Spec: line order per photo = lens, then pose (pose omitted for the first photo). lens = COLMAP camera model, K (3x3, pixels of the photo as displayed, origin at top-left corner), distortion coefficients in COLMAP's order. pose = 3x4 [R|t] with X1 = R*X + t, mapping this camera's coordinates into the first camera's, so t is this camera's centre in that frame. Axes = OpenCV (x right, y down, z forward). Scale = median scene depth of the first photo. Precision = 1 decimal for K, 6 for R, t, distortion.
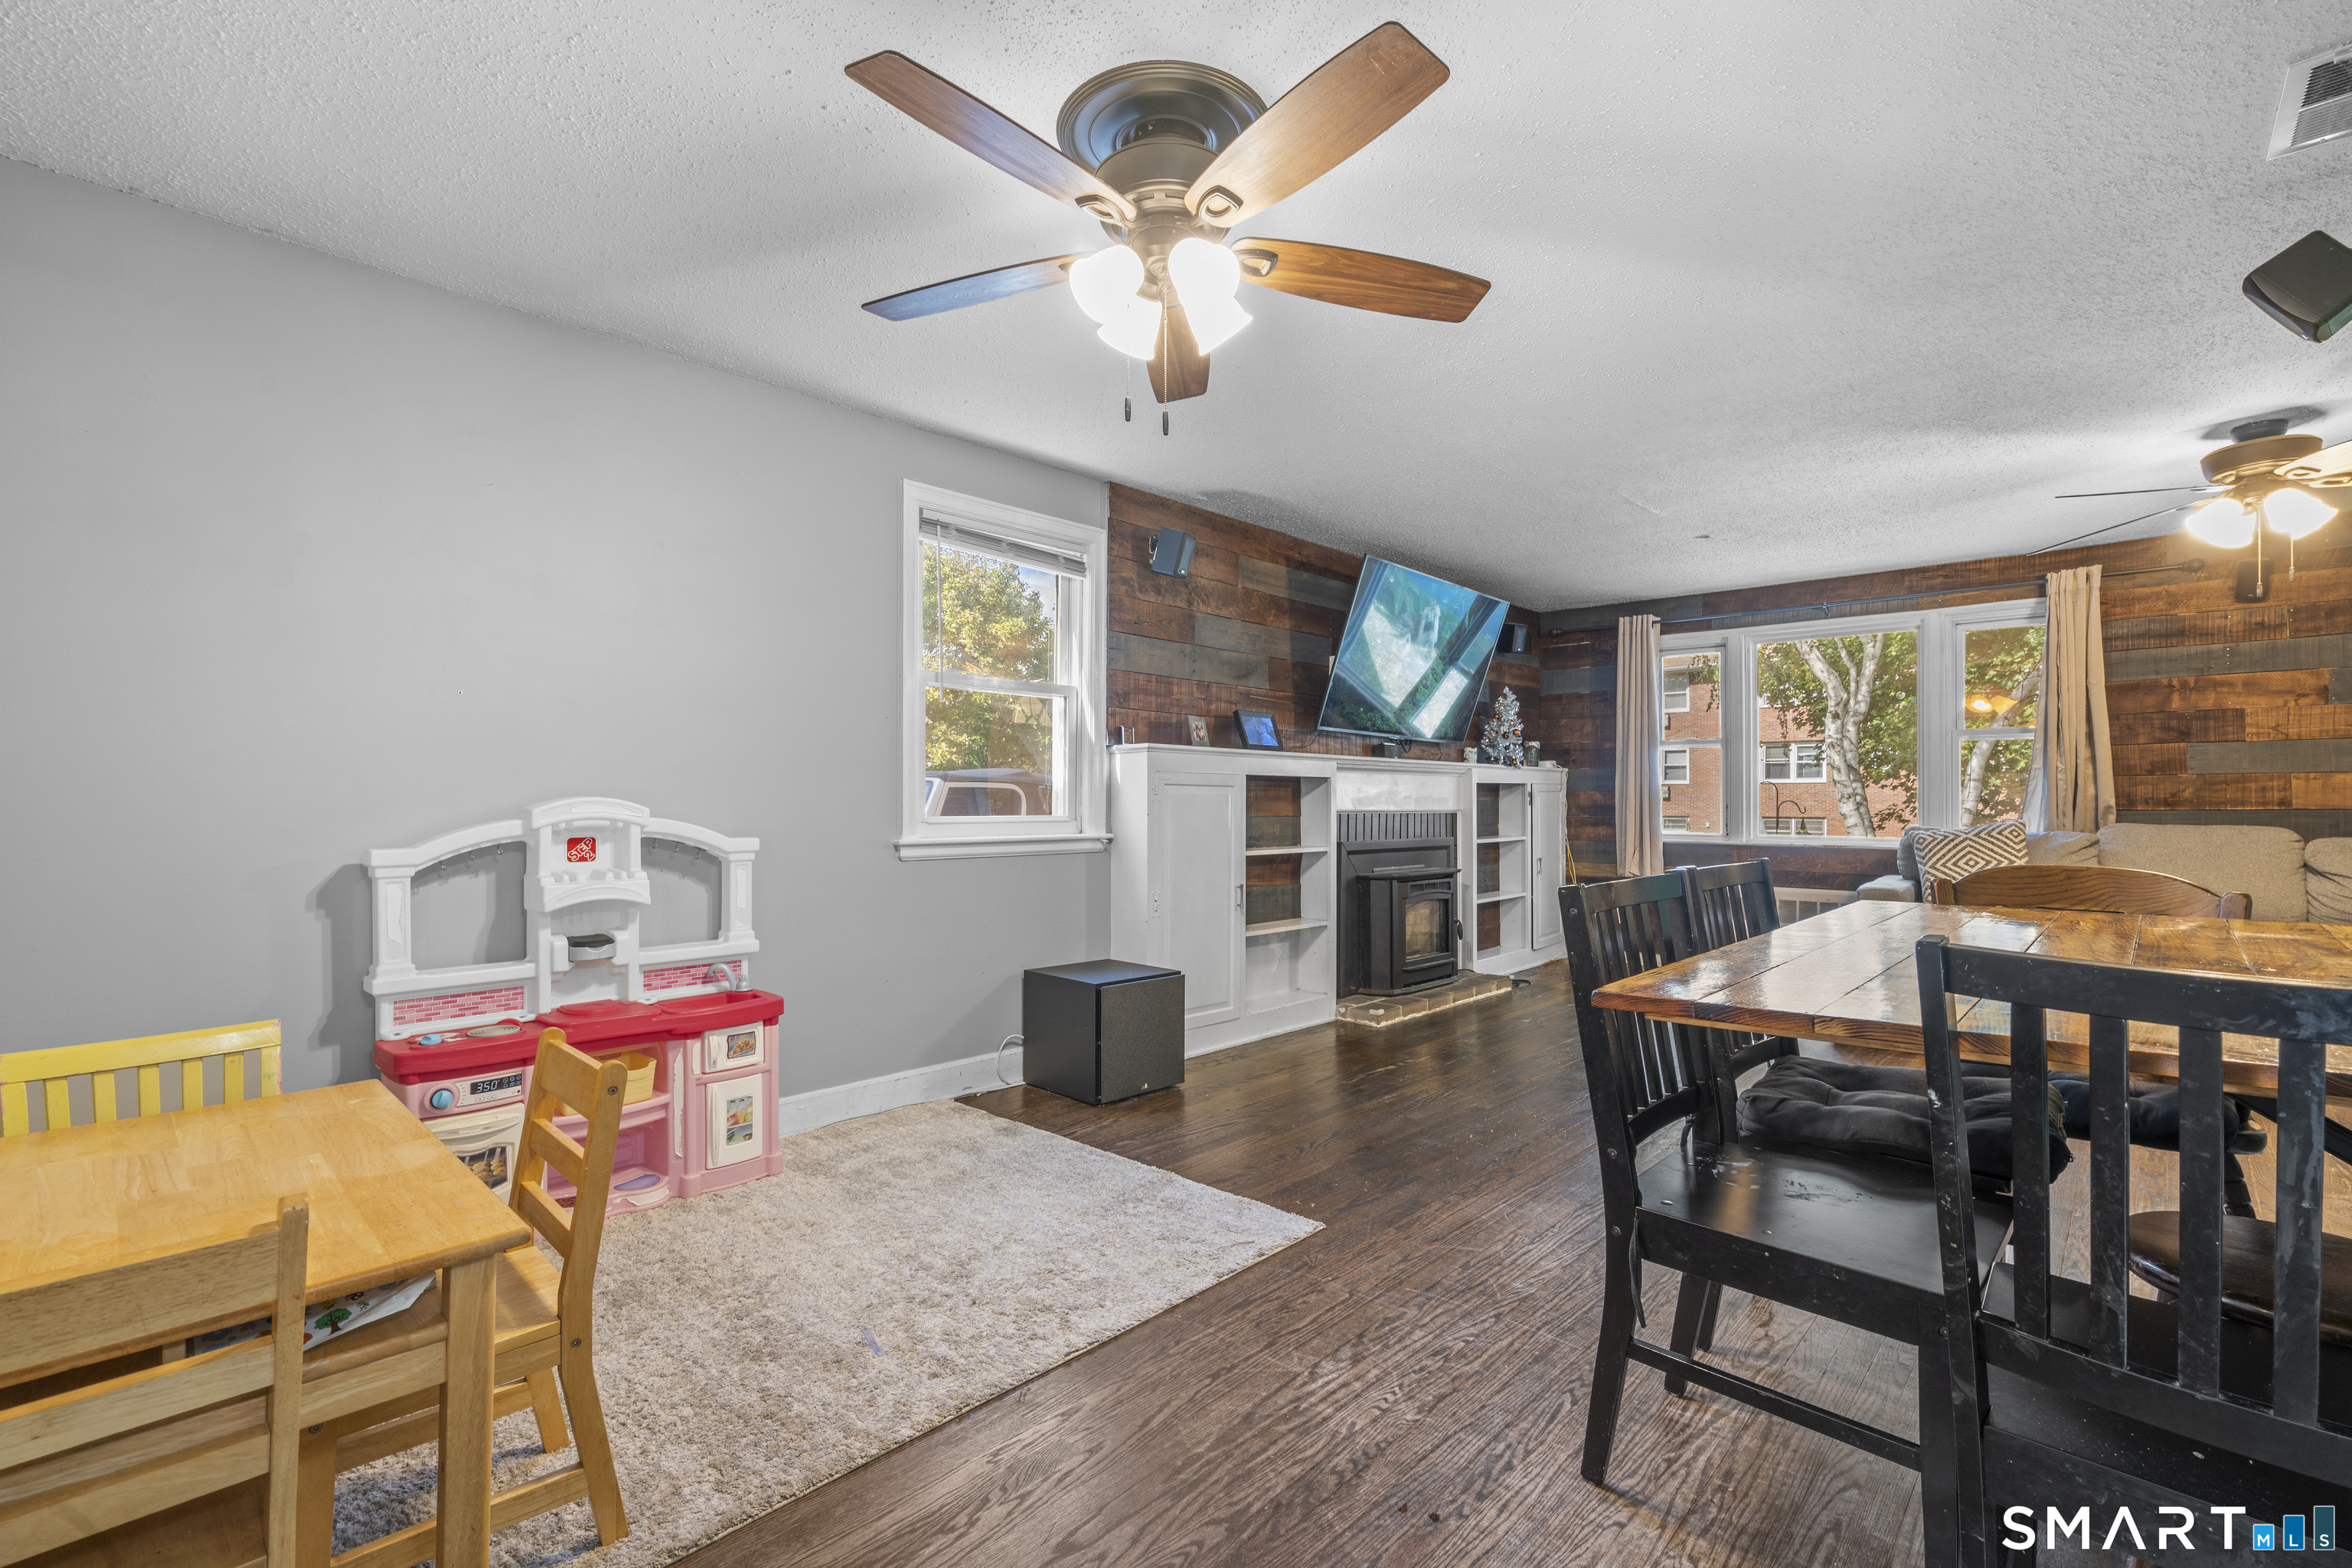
lens RADIAL K [[1052.7, 0, 1168.8], [0, 1052.7, 795.3], [0, 0, 1]] dist [-0.012772, 0.007618]
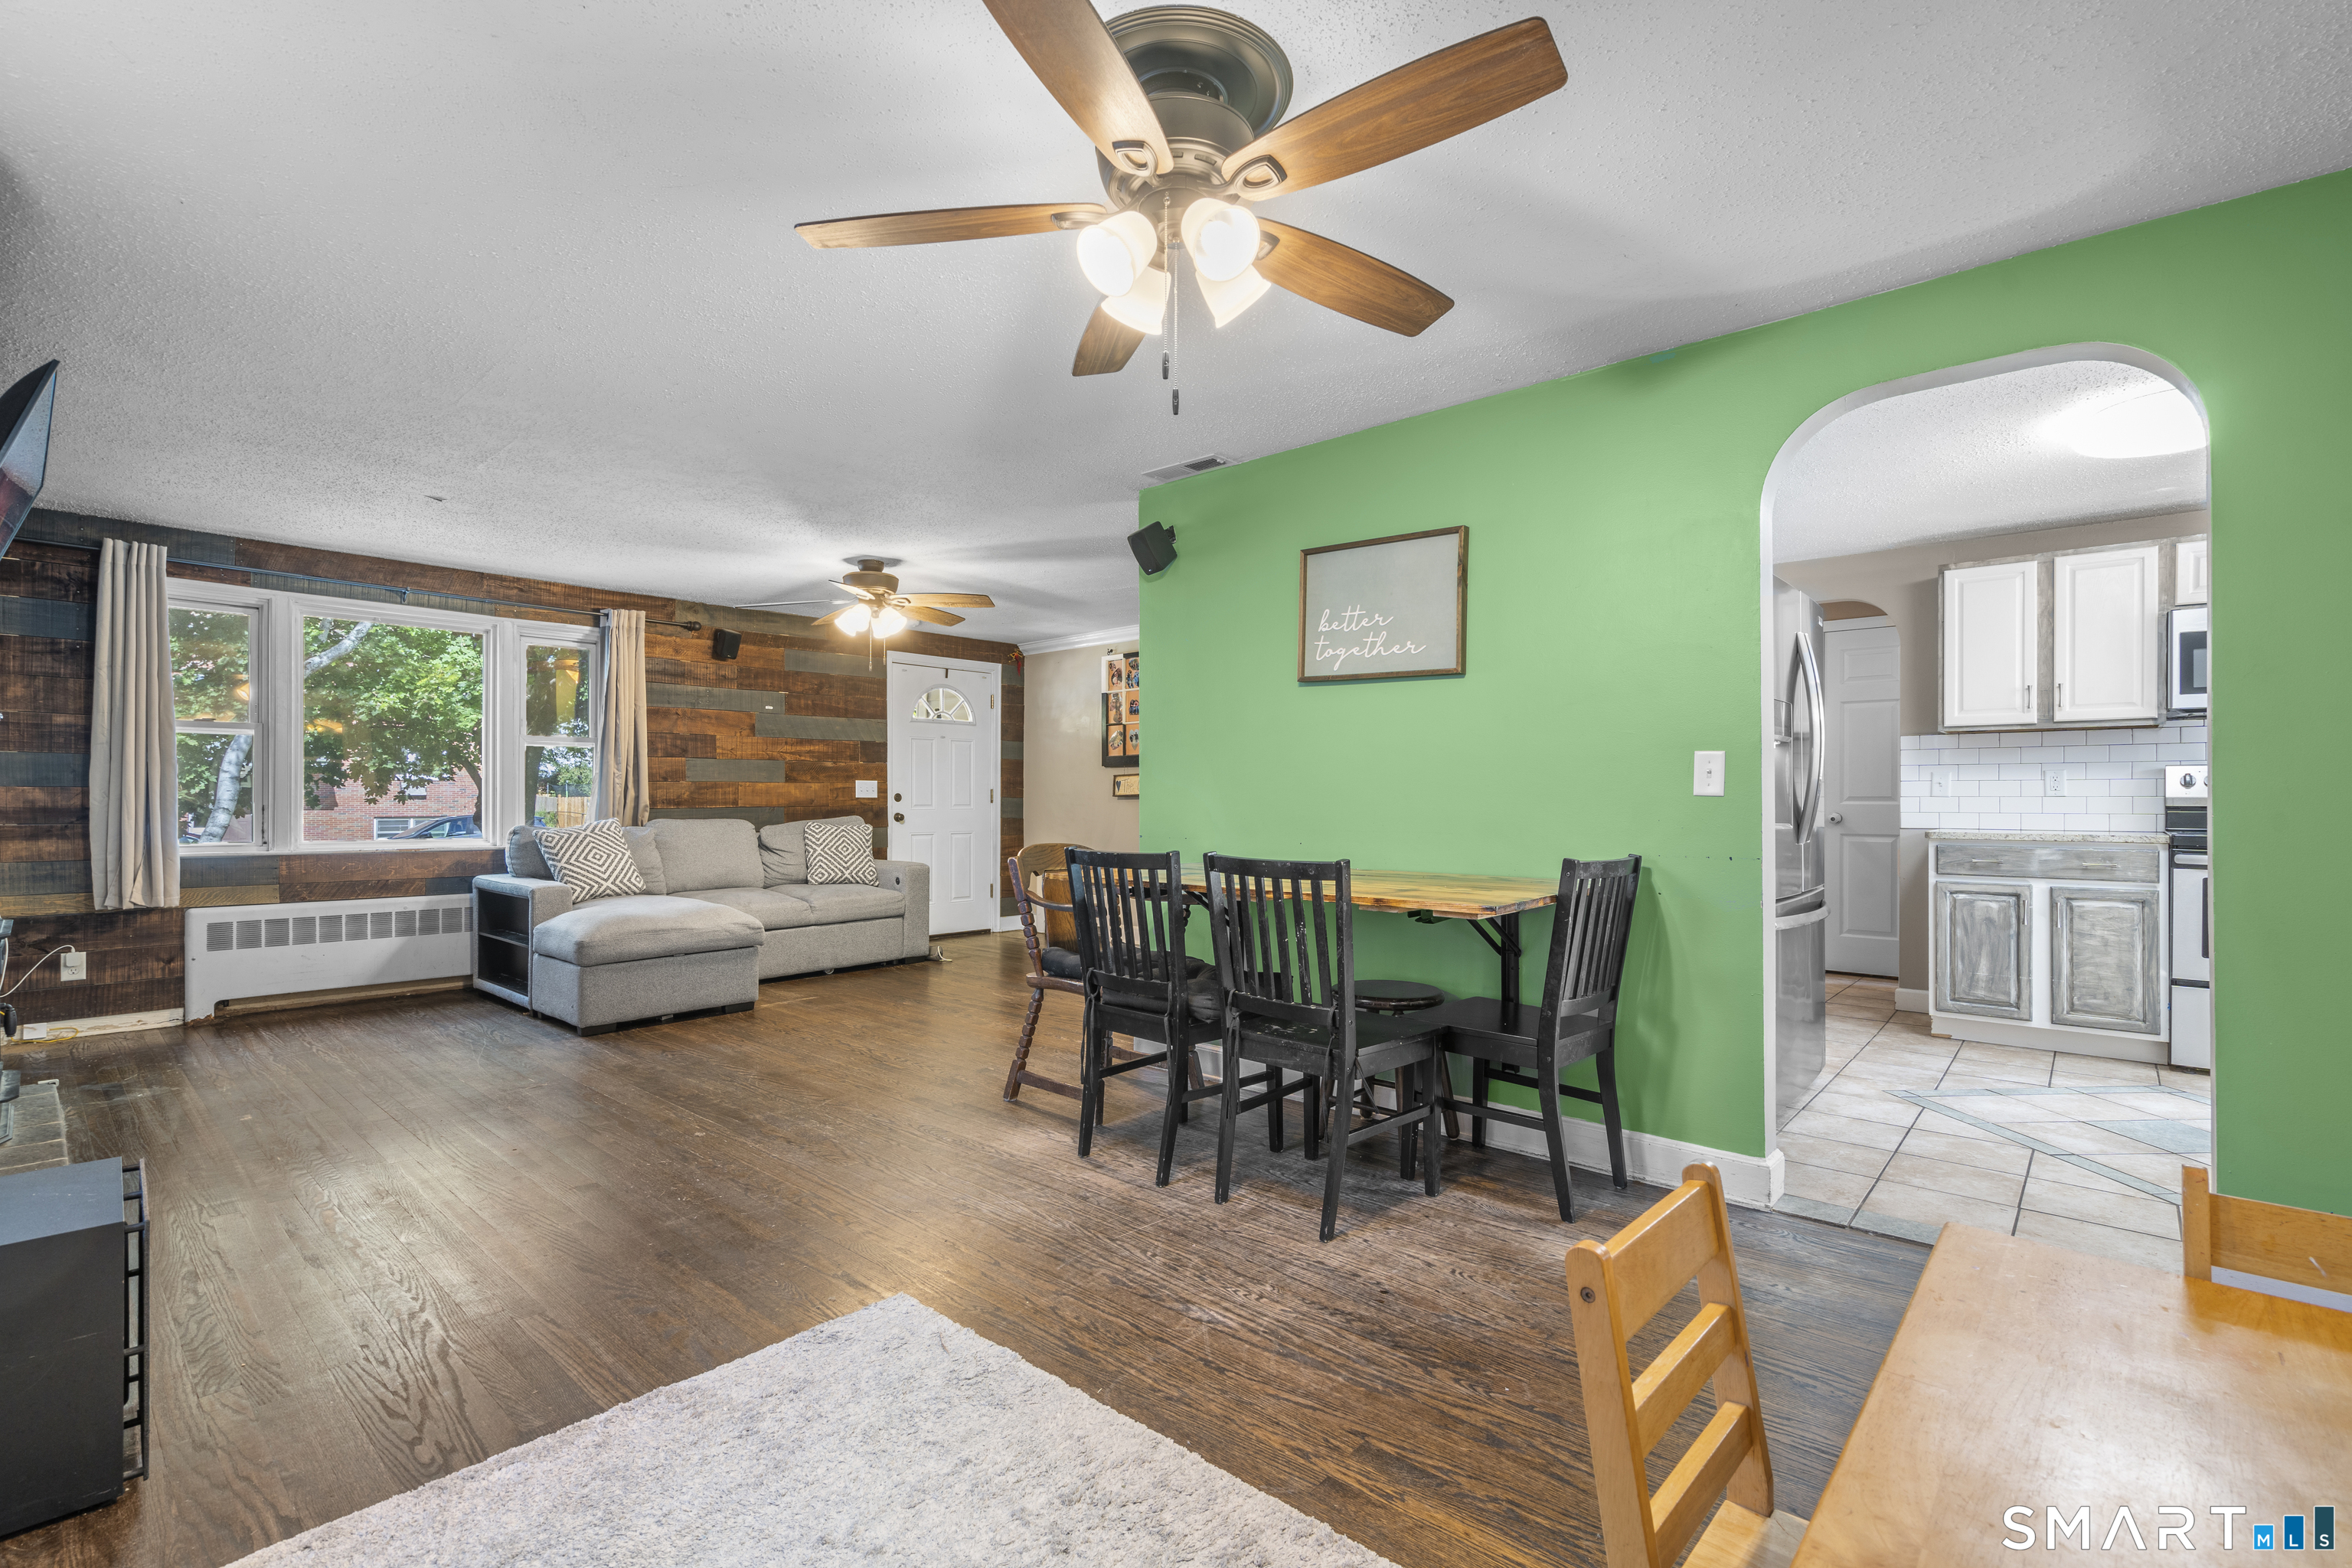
lens RADIAL K [[1051.1, 0, 1168.5], [0, 1051.1, 797.6], [0, 0, 1]] dist [-0.002459, 0.000399]
pose [[-0.022691, 0.002043, 0.999740, -0.387194], [-0.006529, 0.999976, -0.002192, -0.000577], [-0.999721, -0.006577, -0.022677, 0.425947]]
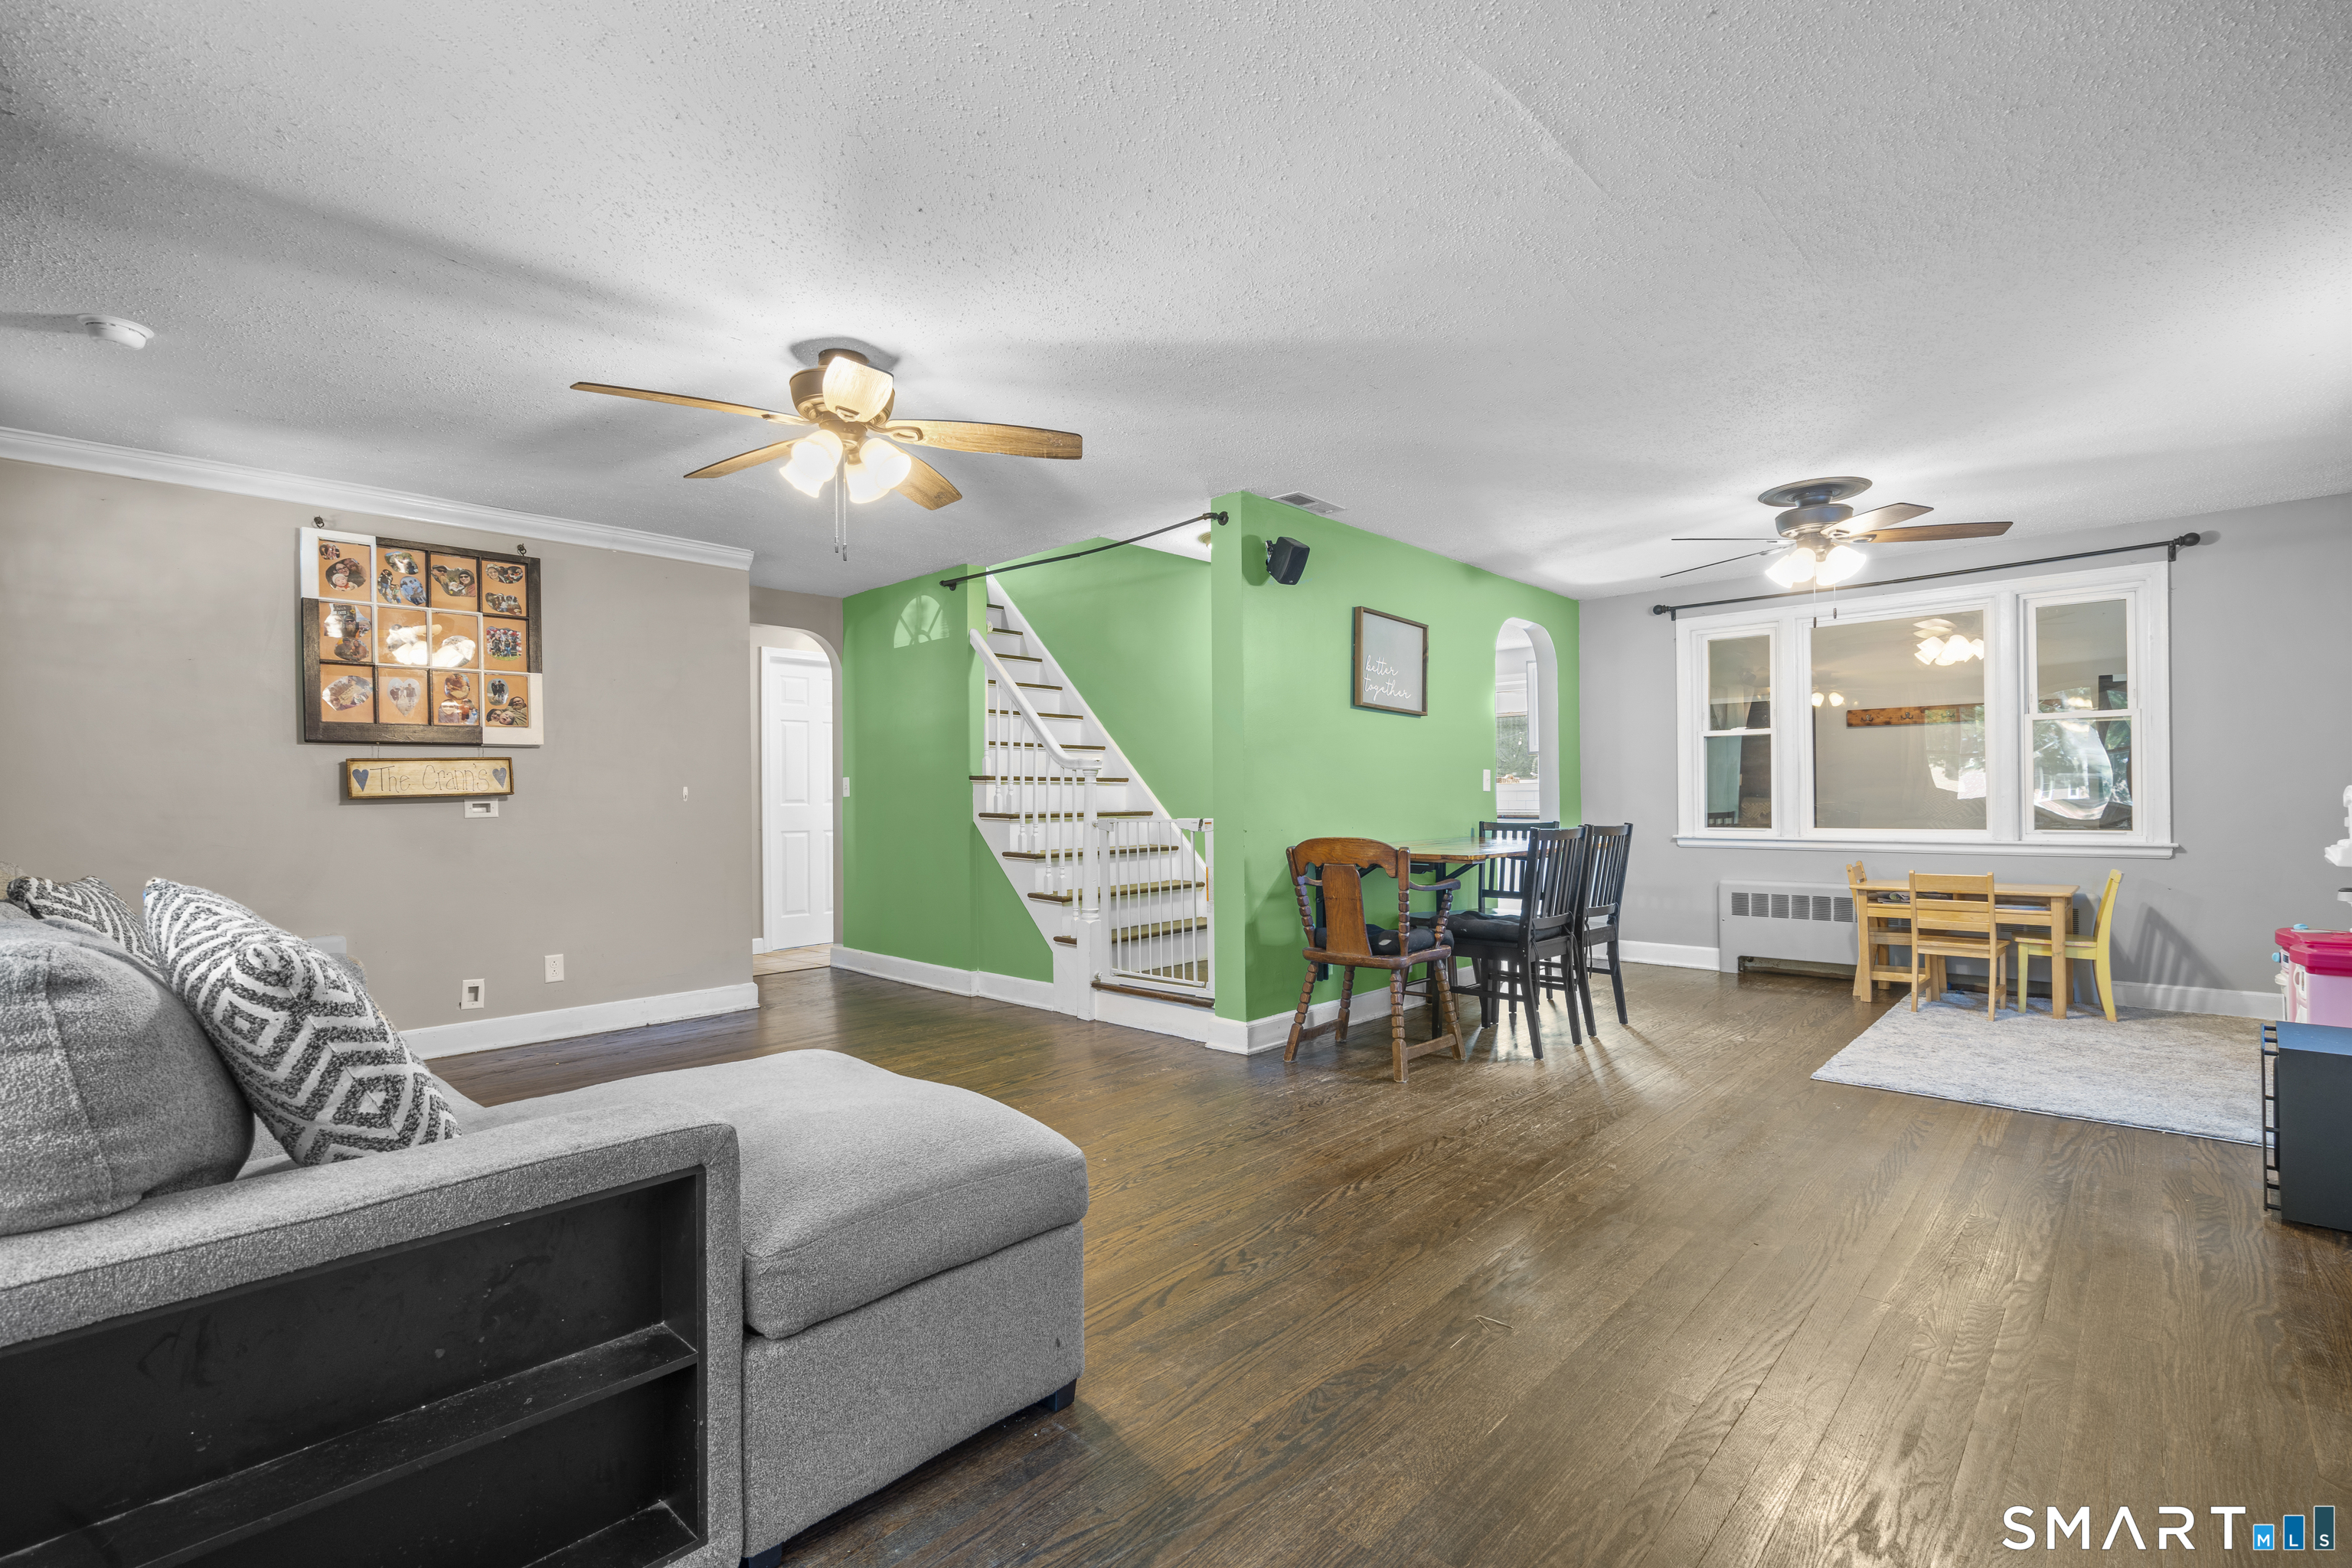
lens RADIAL K [[1052.7, 0, 1168.8], [0, 1052.7, 795.3], [0, 0, 1]] dist [-0.012772, 0.007618]
pose [[-0.999951, 0.009931, 0.000530, 0.565175], [0.009925, 0.999910, -0.009009, 0.006547], [-0.000620, -0.009003, -0.999959, 1.331365]]
